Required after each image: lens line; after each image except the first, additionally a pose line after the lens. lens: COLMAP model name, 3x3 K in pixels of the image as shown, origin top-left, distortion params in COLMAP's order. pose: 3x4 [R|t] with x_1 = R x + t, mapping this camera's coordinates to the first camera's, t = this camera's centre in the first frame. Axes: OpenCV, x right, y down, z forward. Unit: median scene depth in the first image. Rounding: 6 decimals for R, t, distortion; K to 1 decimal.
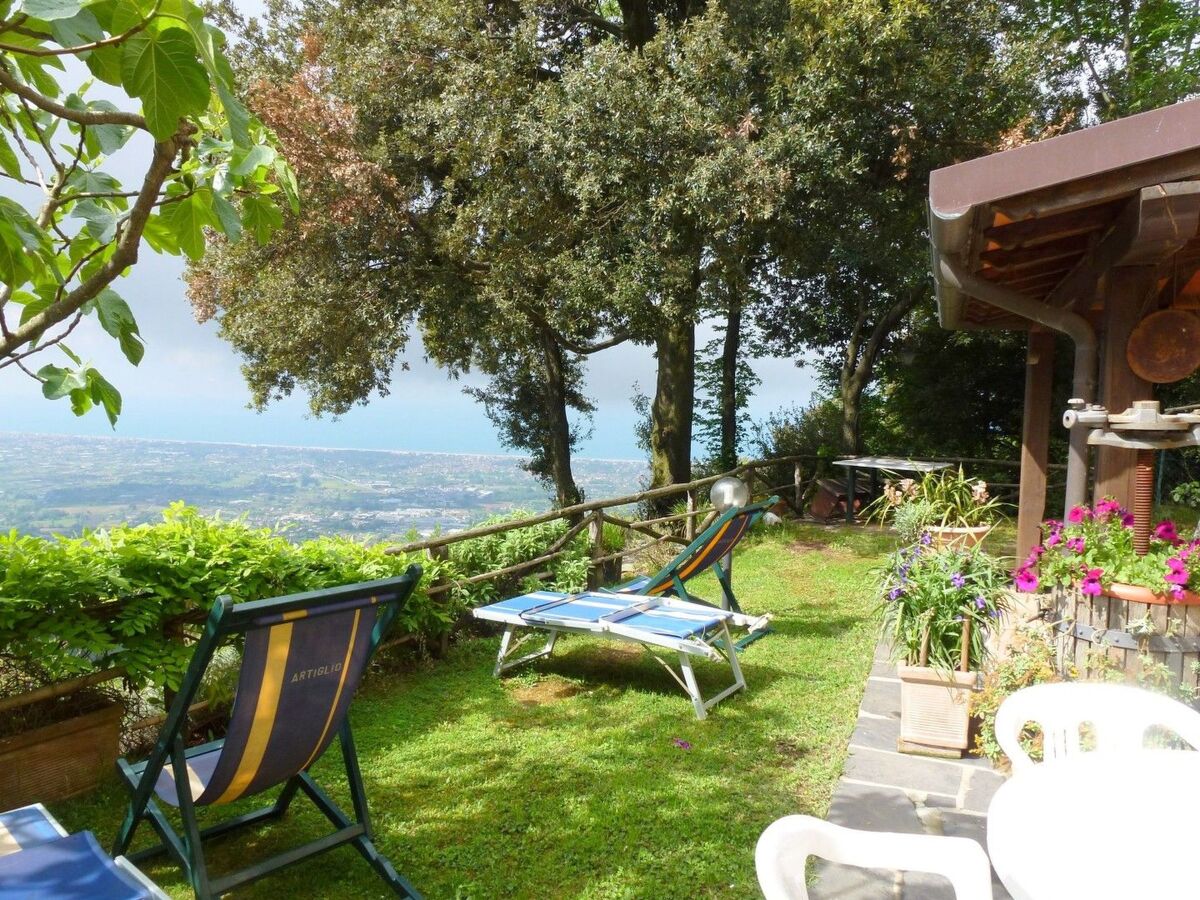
lens RADIAL K [[1427.4, 0, 600.0], [0, 1427.4, 450.0], [0, 0, 1]] dist [-0.004448, -0.017261]
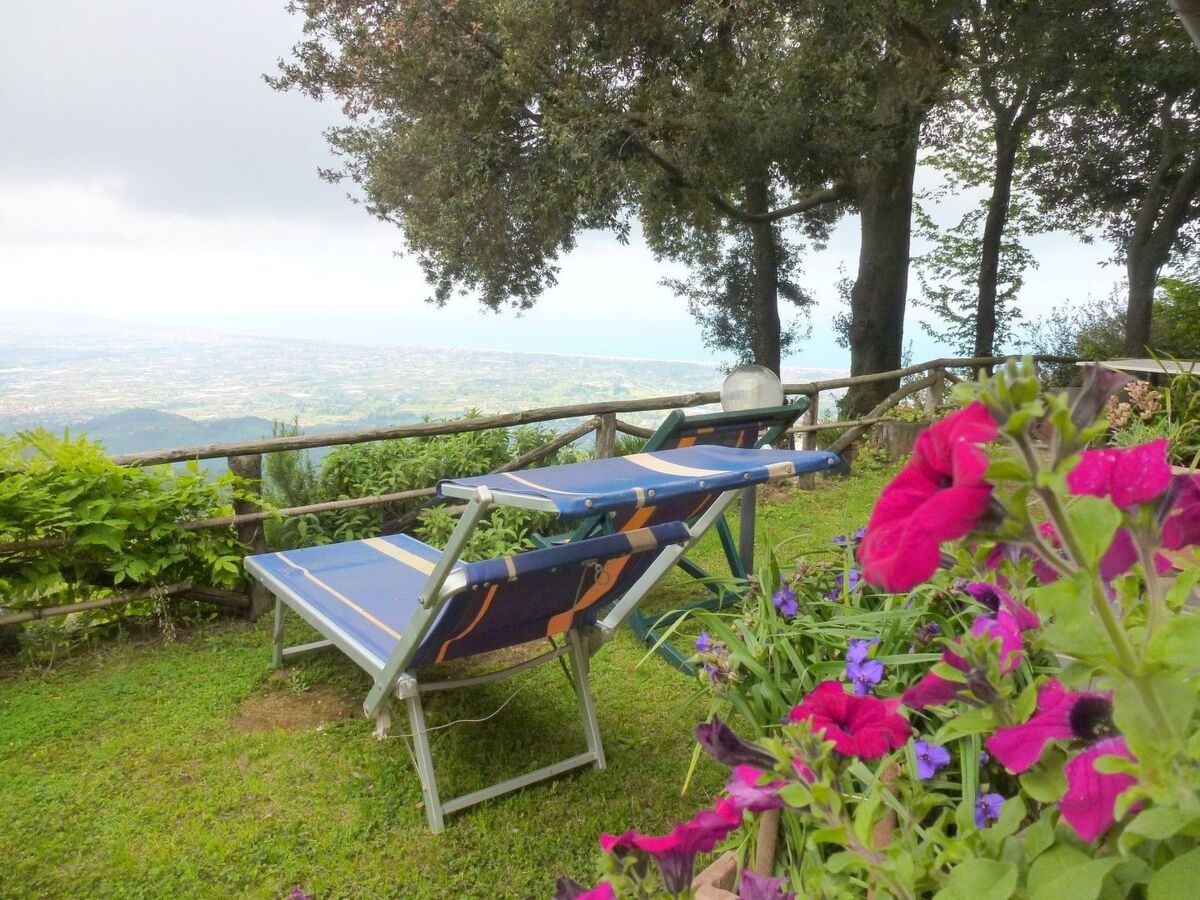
lens RADIAL K [[1064.3, 0, 600.0], [0, 1064.3, 450.0], [0, 0, 1]] dist [-0.010876, -0.003204]
pose [[0.905835, 0.045769, -0.421151, 0.147277], [-0.018875, 0.997520, 0.067808, 0.017073], [0.423210, -0.053474, 0.904452, 0.381262]]
